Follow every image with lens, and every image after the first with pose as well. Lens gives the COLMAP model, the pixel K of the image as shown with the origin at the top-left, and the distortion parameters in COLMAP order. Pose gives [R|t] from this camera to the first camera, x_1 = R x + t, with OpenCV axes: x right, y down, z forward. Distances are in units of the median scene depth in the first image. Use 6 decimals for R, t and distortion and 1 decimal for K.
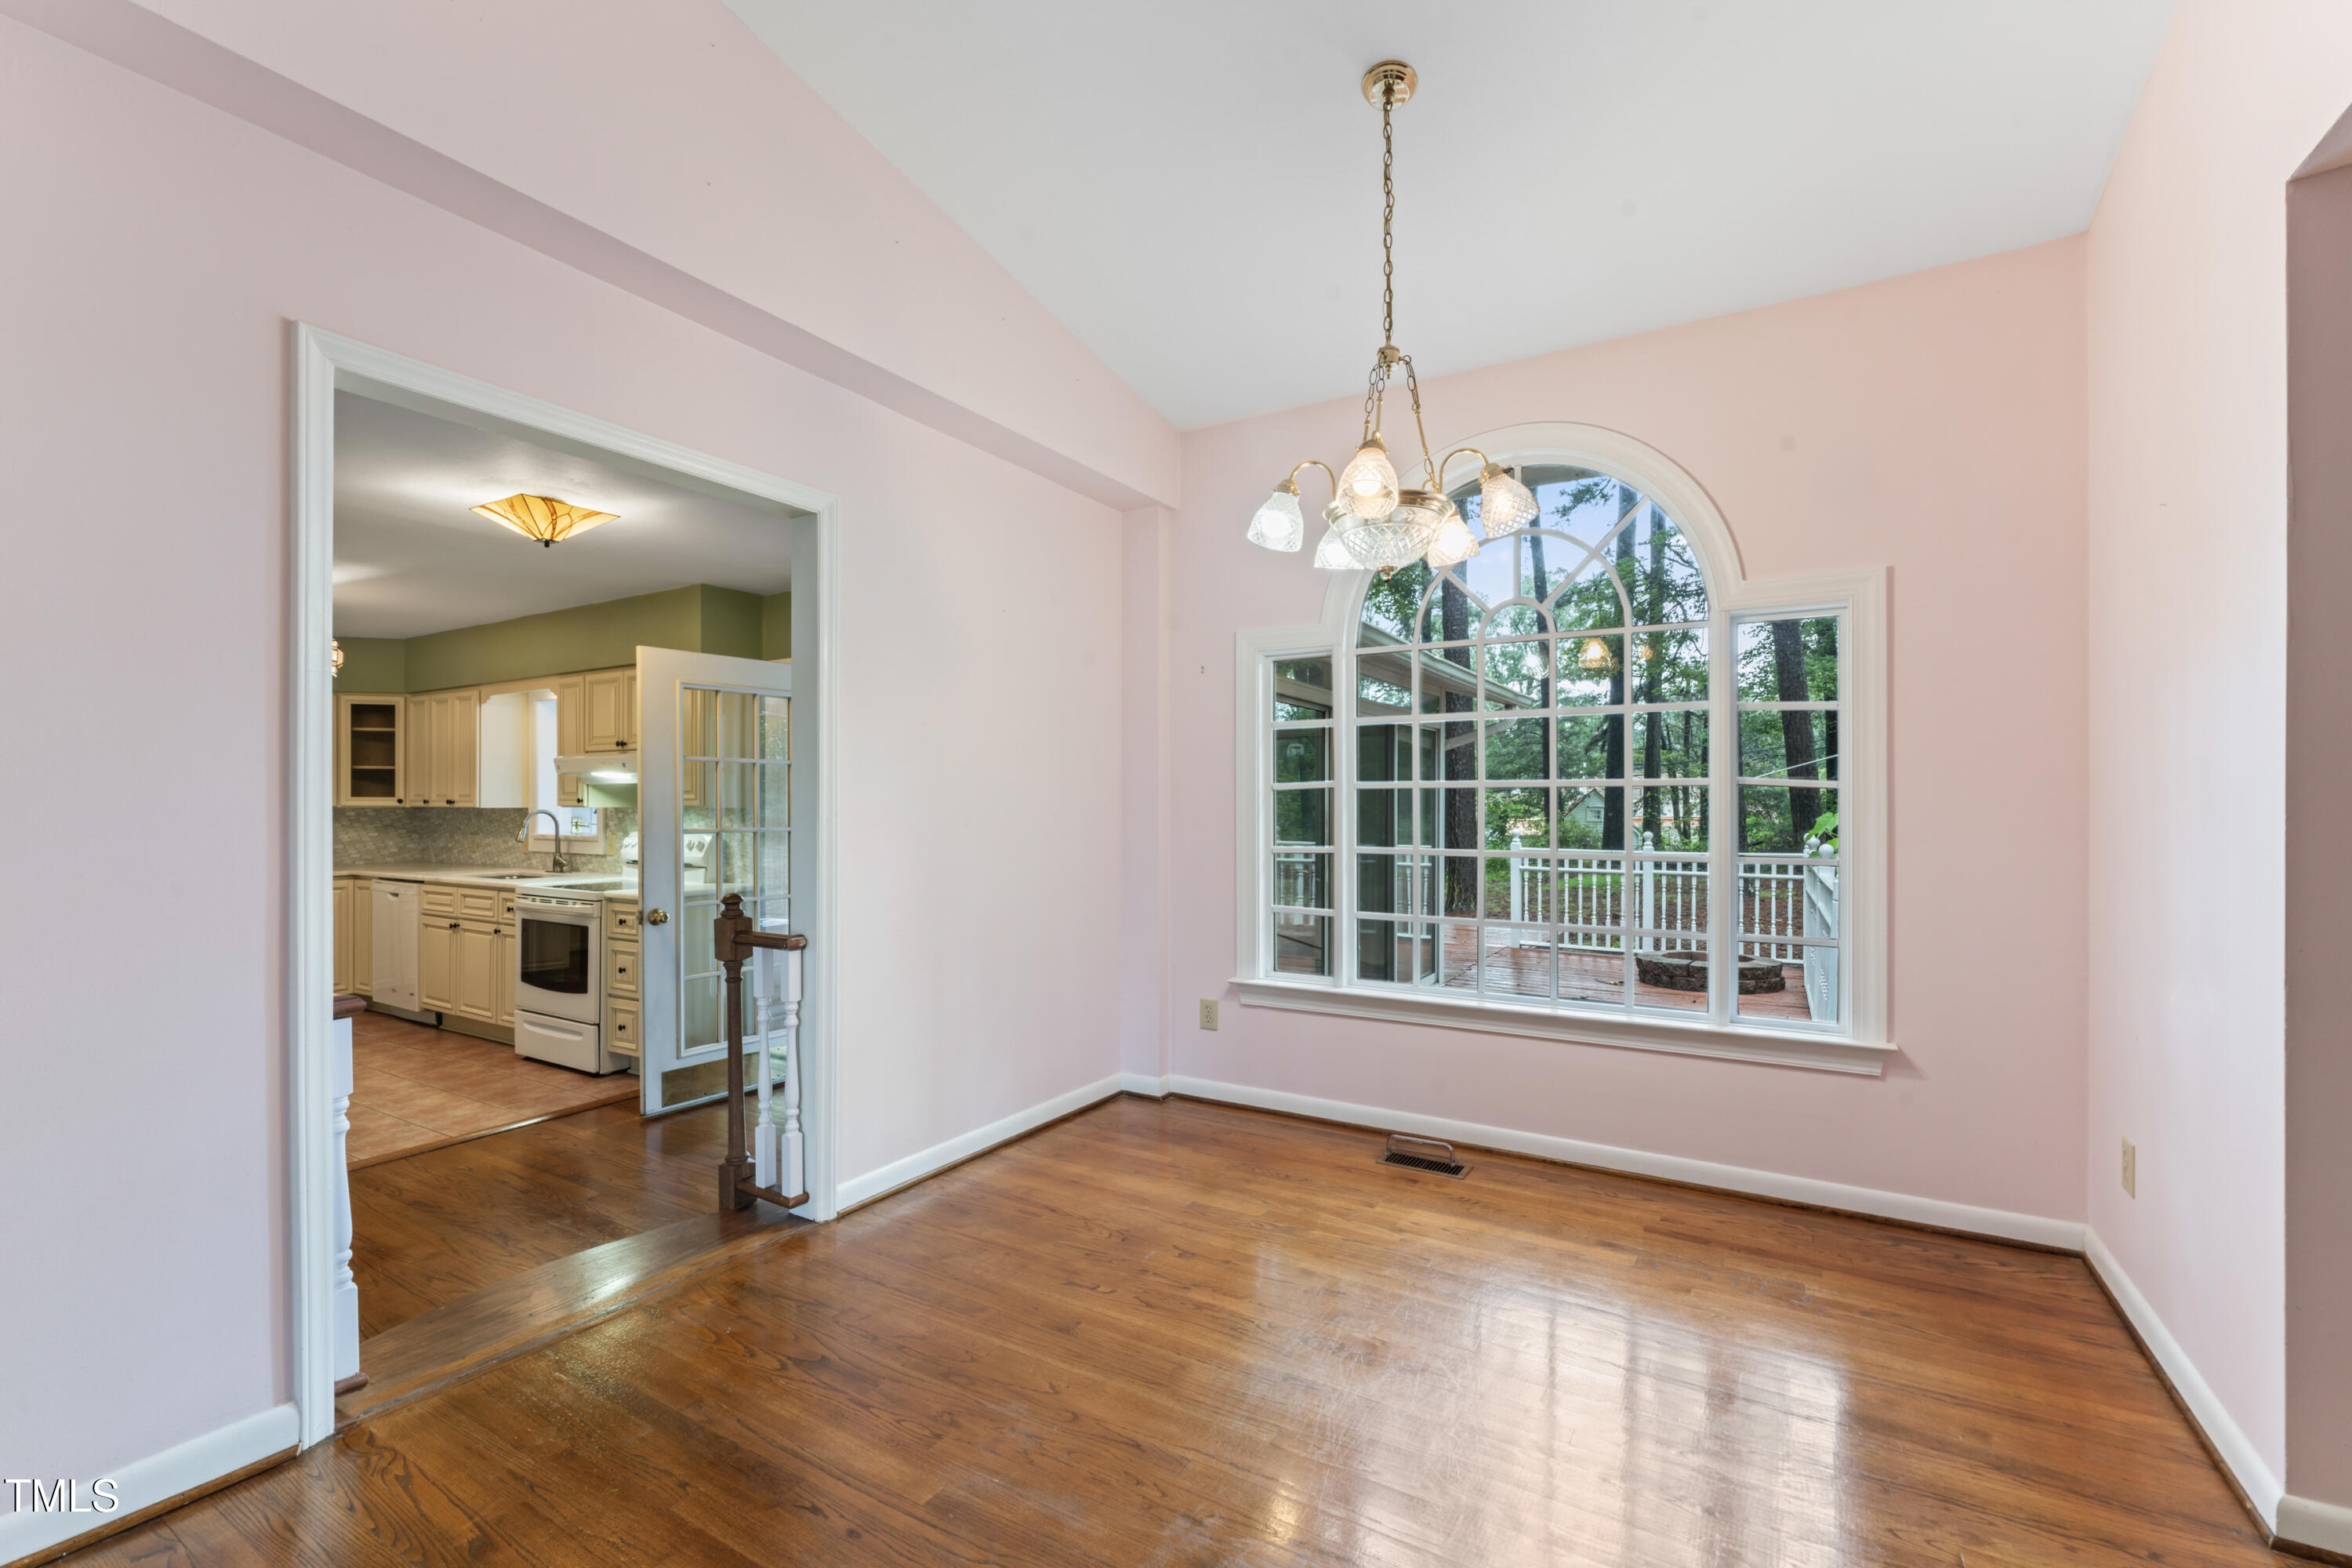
lens RADIAL K [[1013.1, 0, 1190.9], [0, 1013.1, 807.7], [0, 0, 1]] dist [-0.003159, 0.002313]
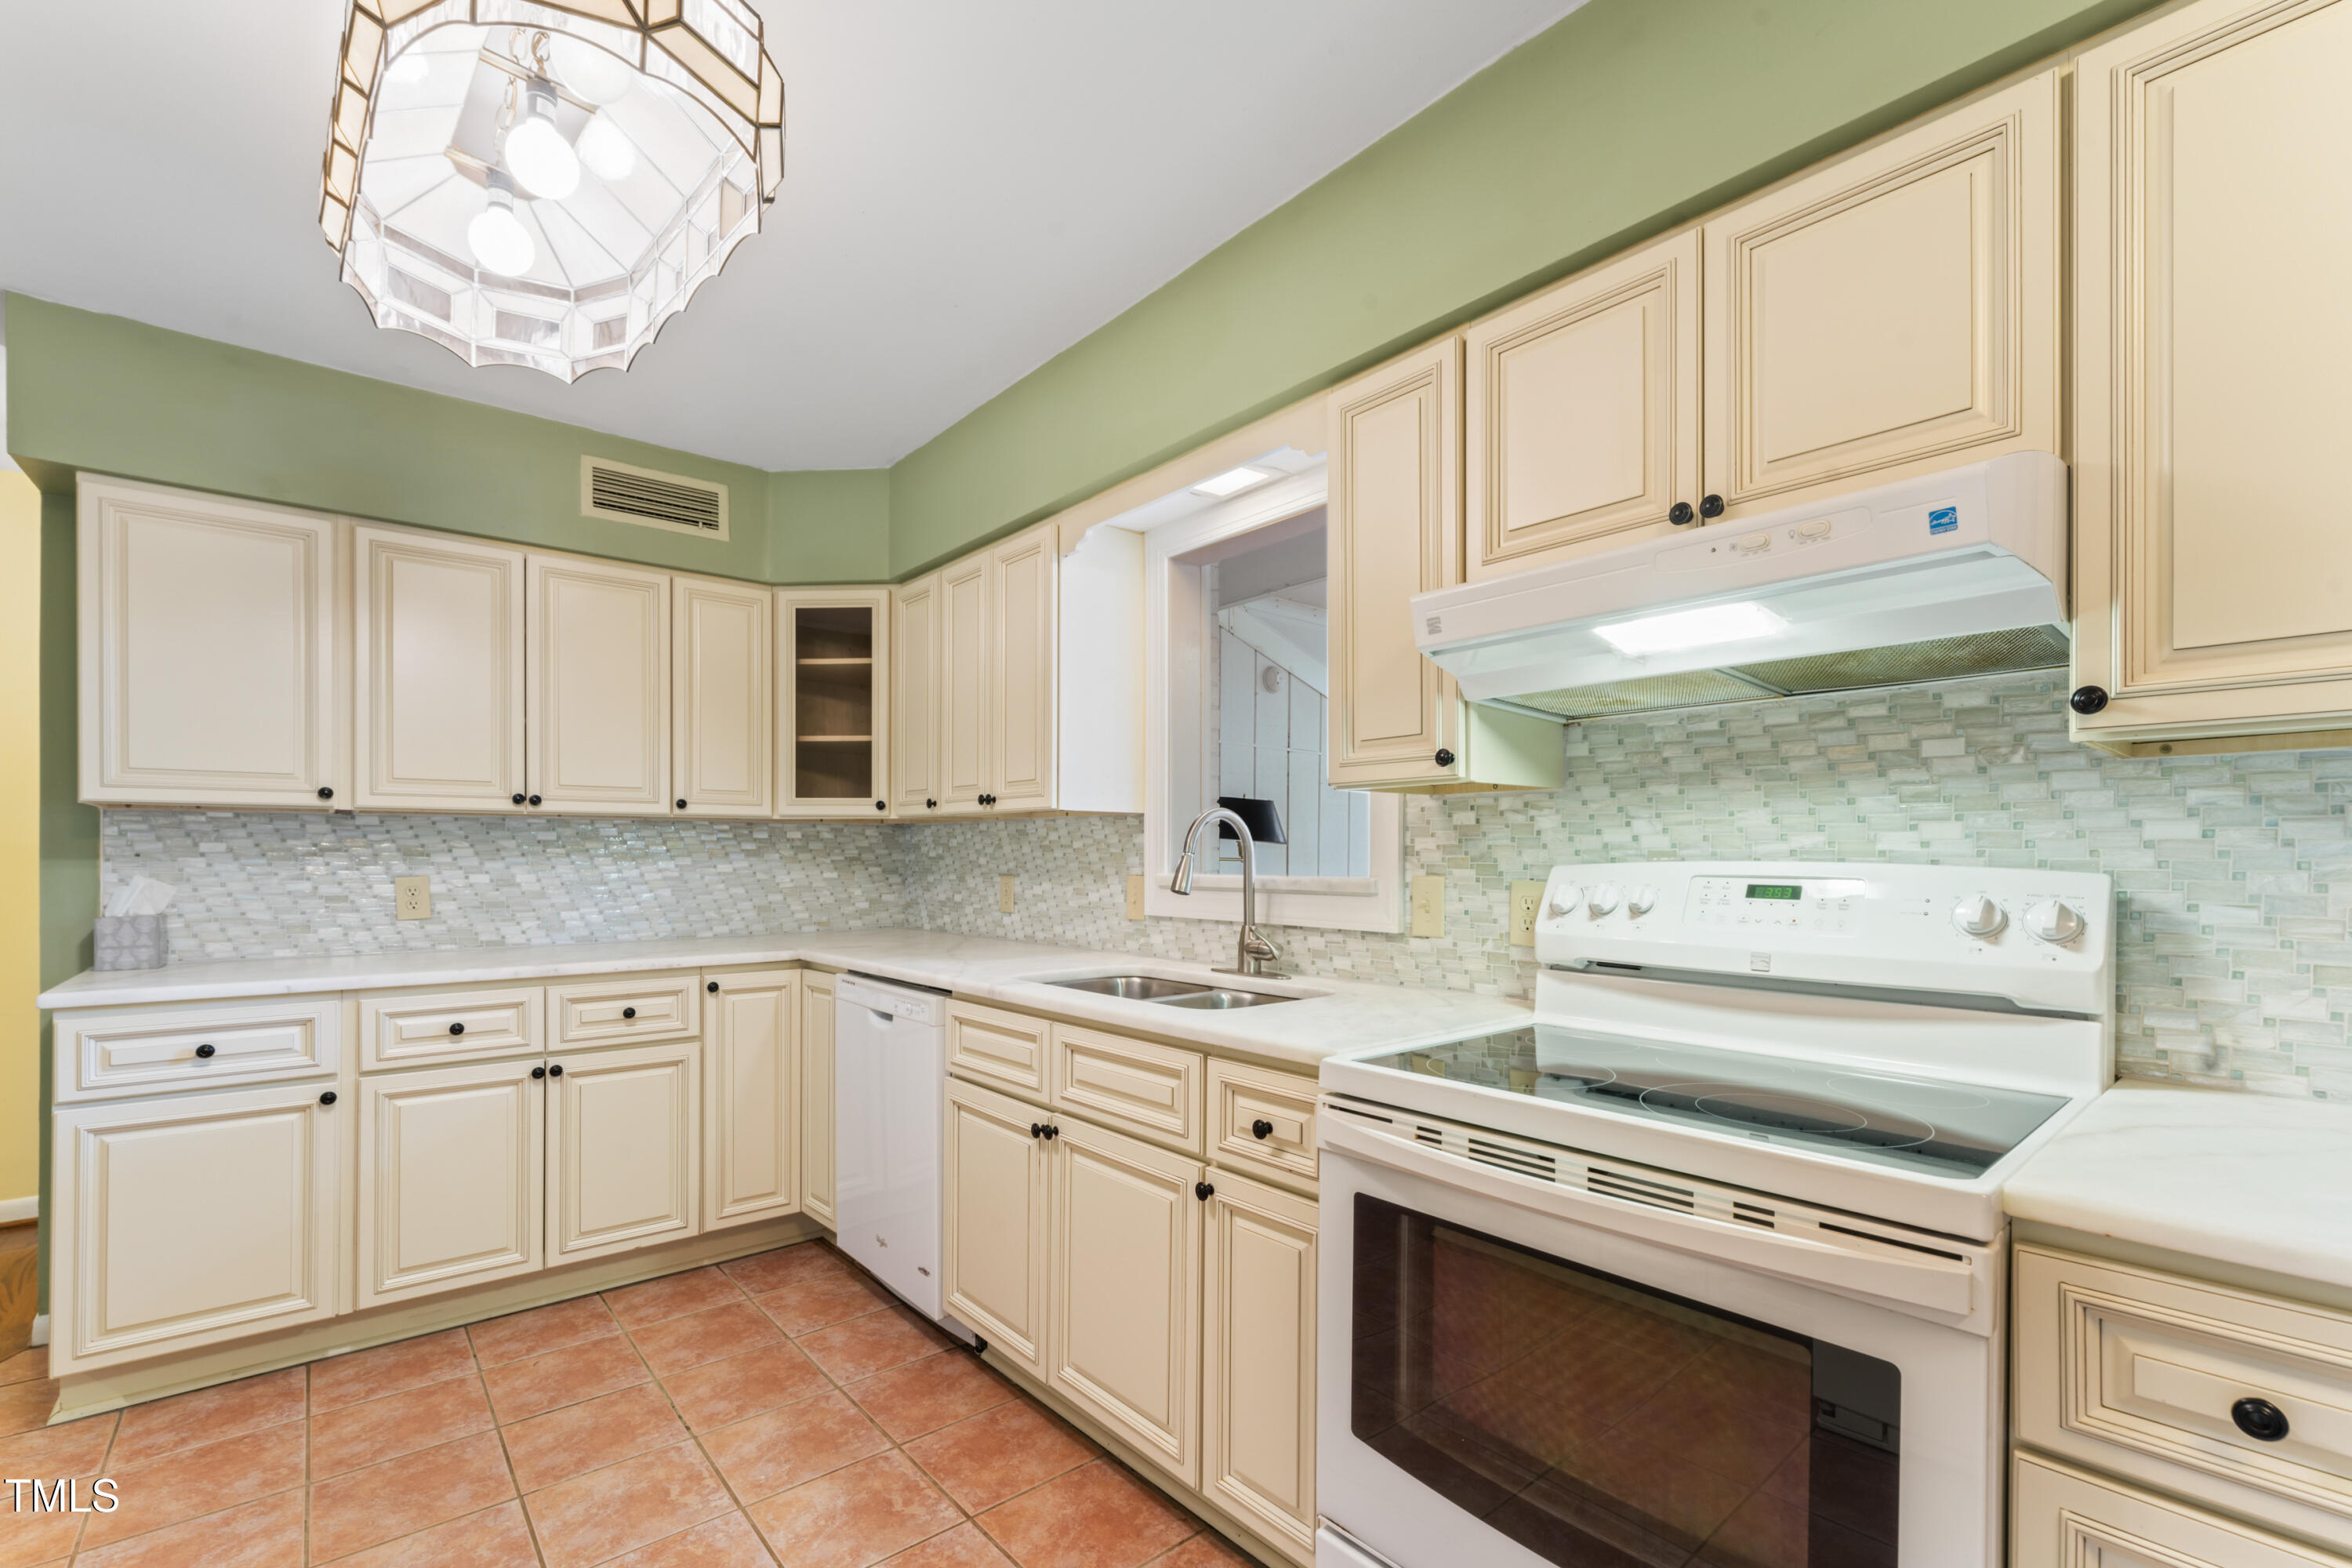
lens RADIAL K [[1013.1, 0, 1182.7], [0, 1013.1, 853.9], [0, 0, 1]] dist [-0.003159, 0.002313]
pose [[0.949838, -0.001183, -0.312740, -0.529109], [-0.000733, 0.999982, -0.006008, 0.020566], [0.312742, 0.005936, 0.949820, 0.628910]]
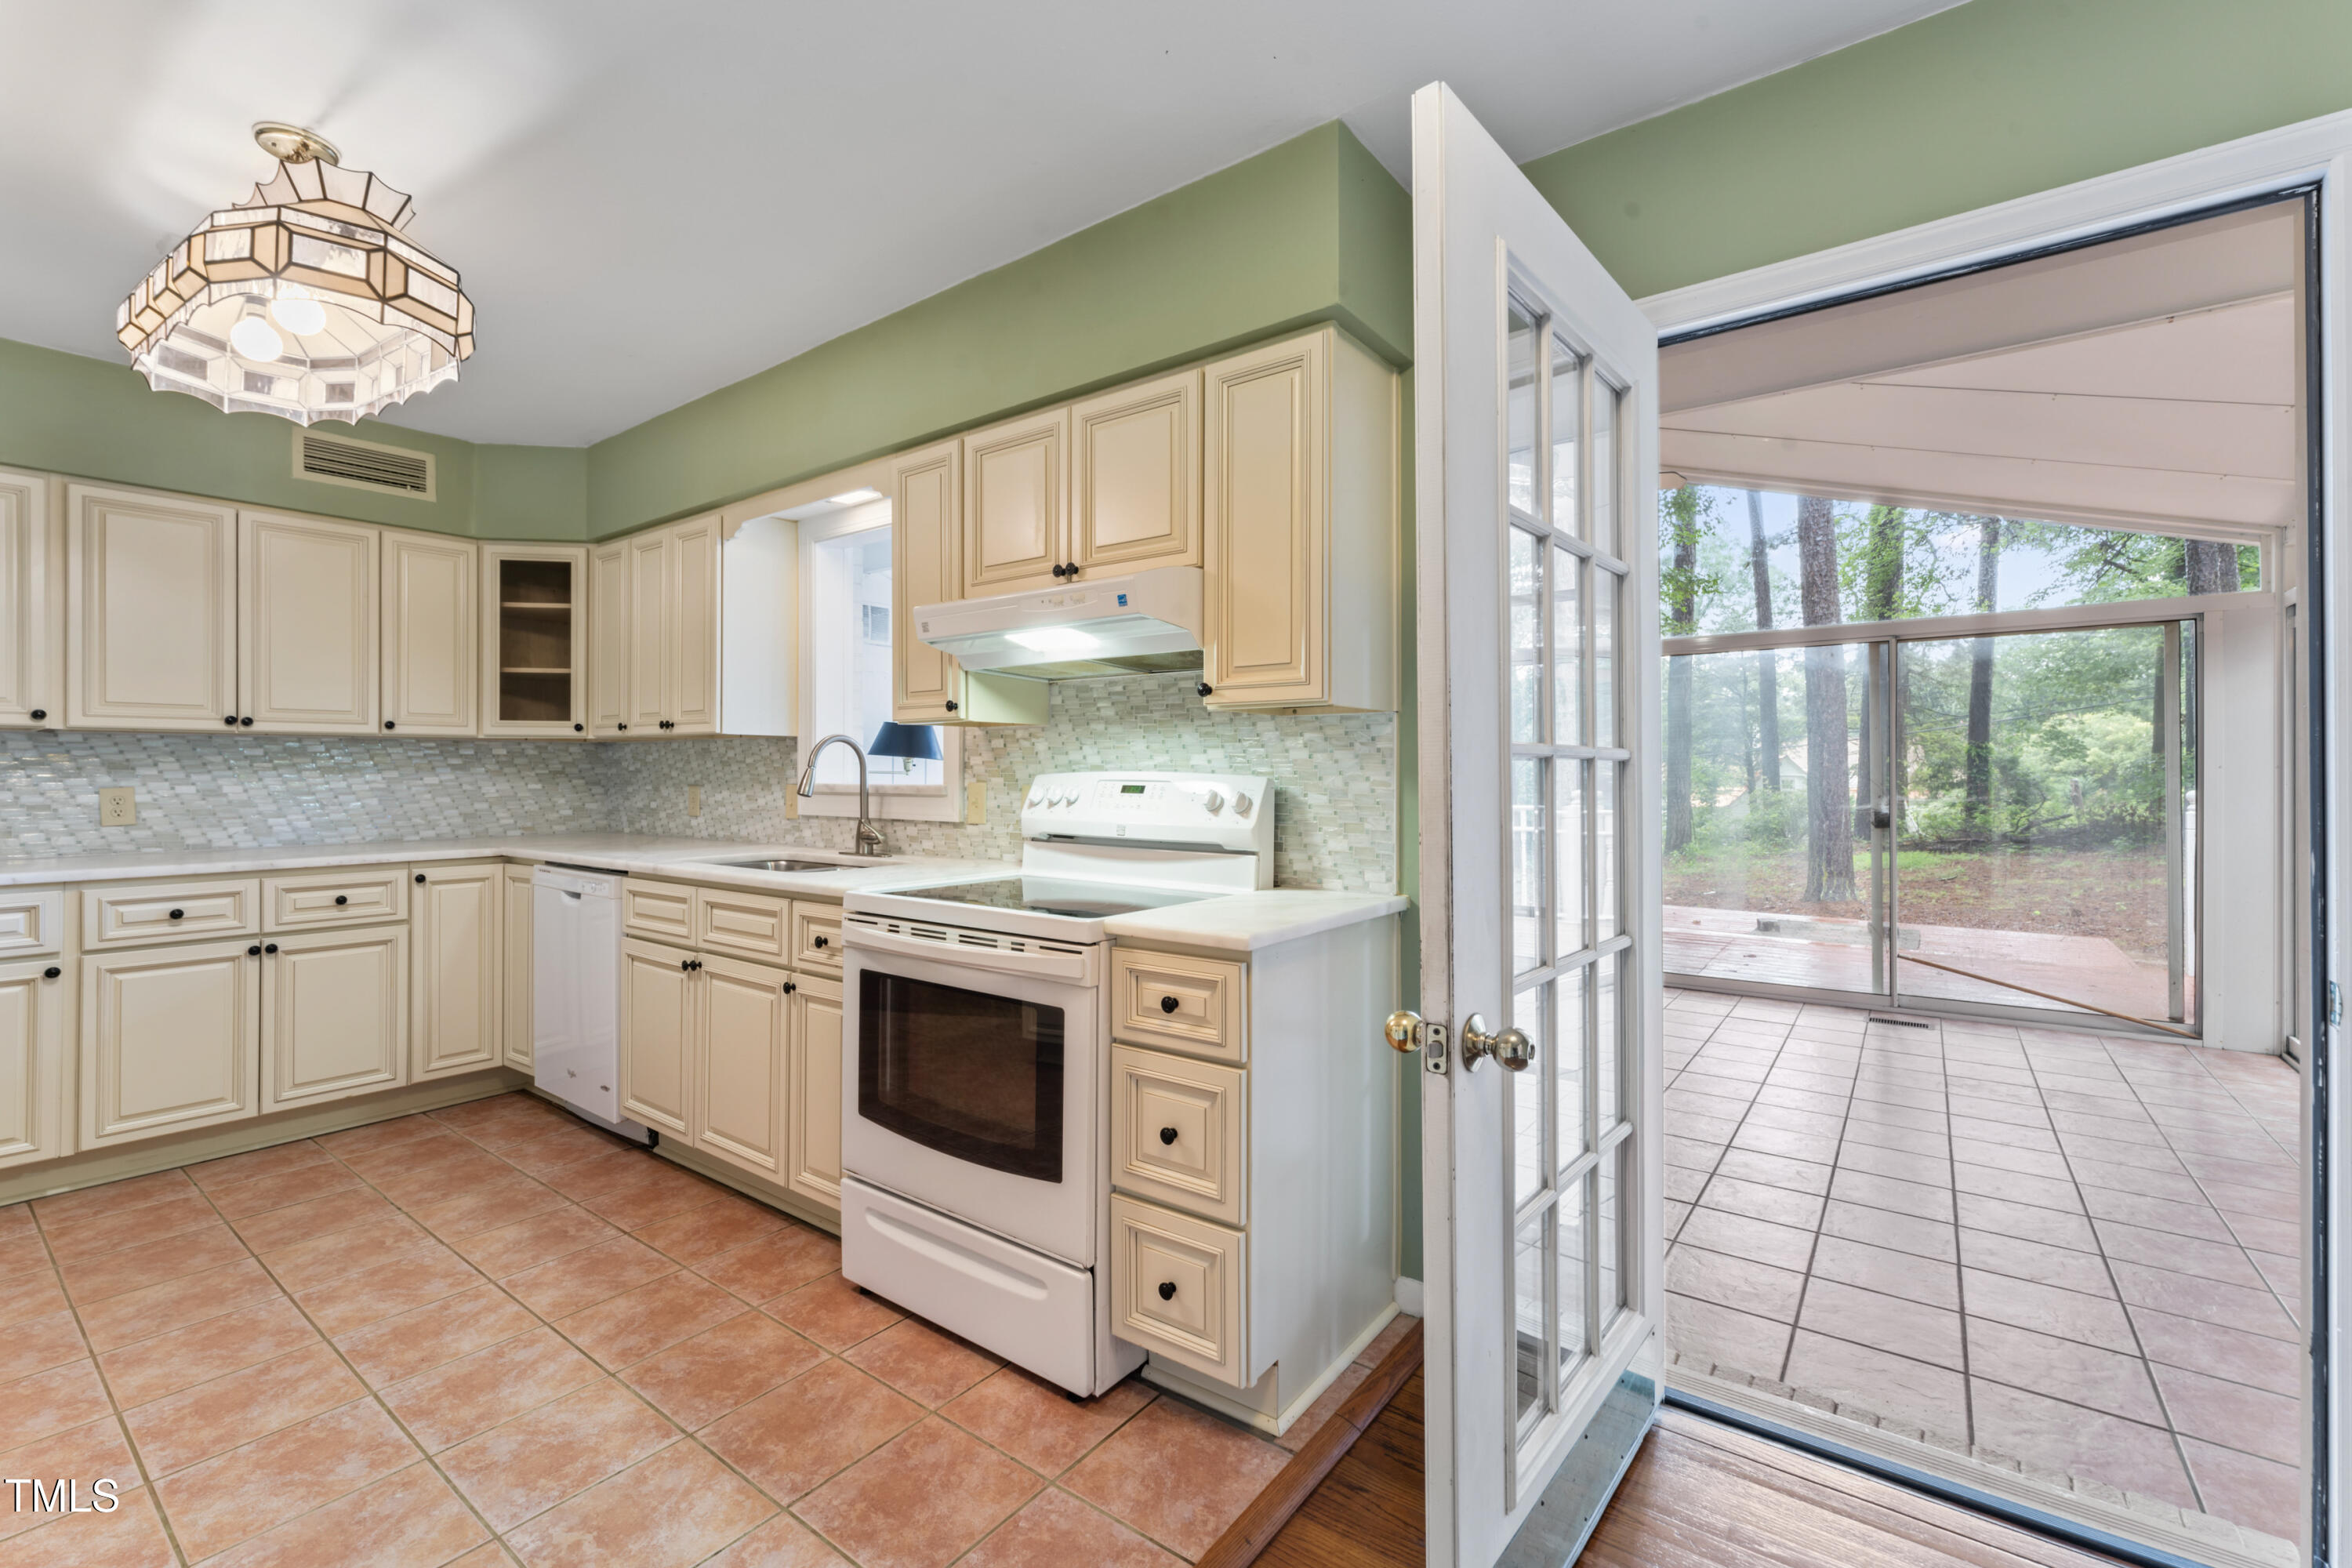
lens RADIAL K [[1013.1, 0, 1180.3], [0, 1013.1, 767.4], [0, 0, 1]] dist [-0.003159, 0.002313]
pose [[0.994609, -0.001448, -0.103684, -0.407842], [0.000586, 0.999965, -0.008336, 0.022658], [0.103692, 0.008230, 0.994575, 0.494822]]
